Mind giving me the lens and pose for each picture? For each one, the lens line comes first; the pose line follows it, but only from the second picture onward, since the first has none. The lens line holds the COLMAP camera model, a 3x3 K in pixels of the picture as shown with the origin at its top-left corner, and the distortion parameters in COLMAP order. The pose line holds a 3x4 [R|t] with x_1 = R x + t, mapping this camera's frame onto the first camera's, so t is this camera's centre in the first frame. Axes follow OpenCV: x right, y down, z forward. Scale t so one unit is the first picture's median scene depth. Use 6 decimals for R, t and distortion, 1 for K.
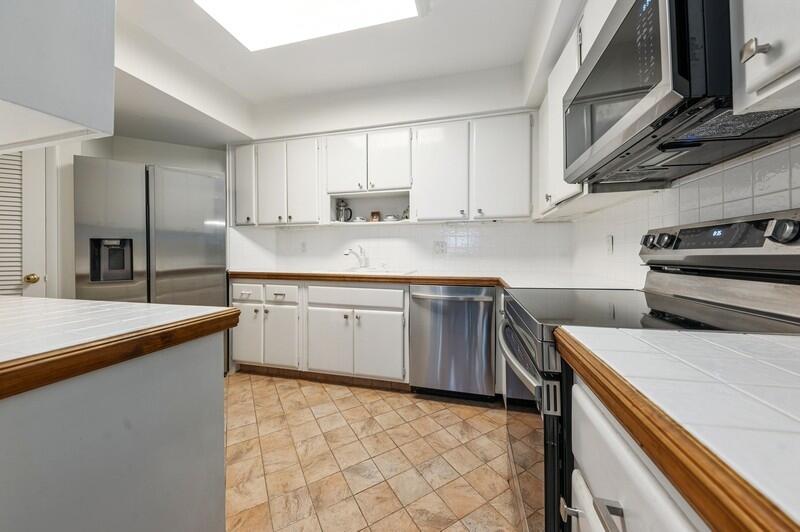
lens RADIAL K [[281.9, 0, 397.5], [0, 281.9, 258.1], [0, 0, 1]] dist [-0.000175, -0.000342]
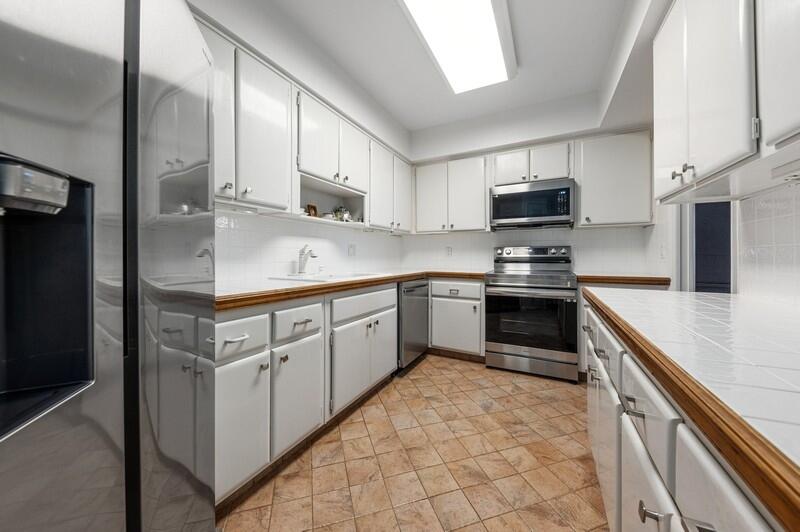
lens RADIAL K [[281.9, 0, 398.6], [0, 281.9, 257.6], [0, 0, 1]] dist [-0.000175, -0.000342]
pose [[0.223240, -0.004718, 0.974752, -1.172283], [0.017016, 0.999855, 0.000942, -0.009916], [-0.974615, 0.016376, 0.223288, 0.793942]]
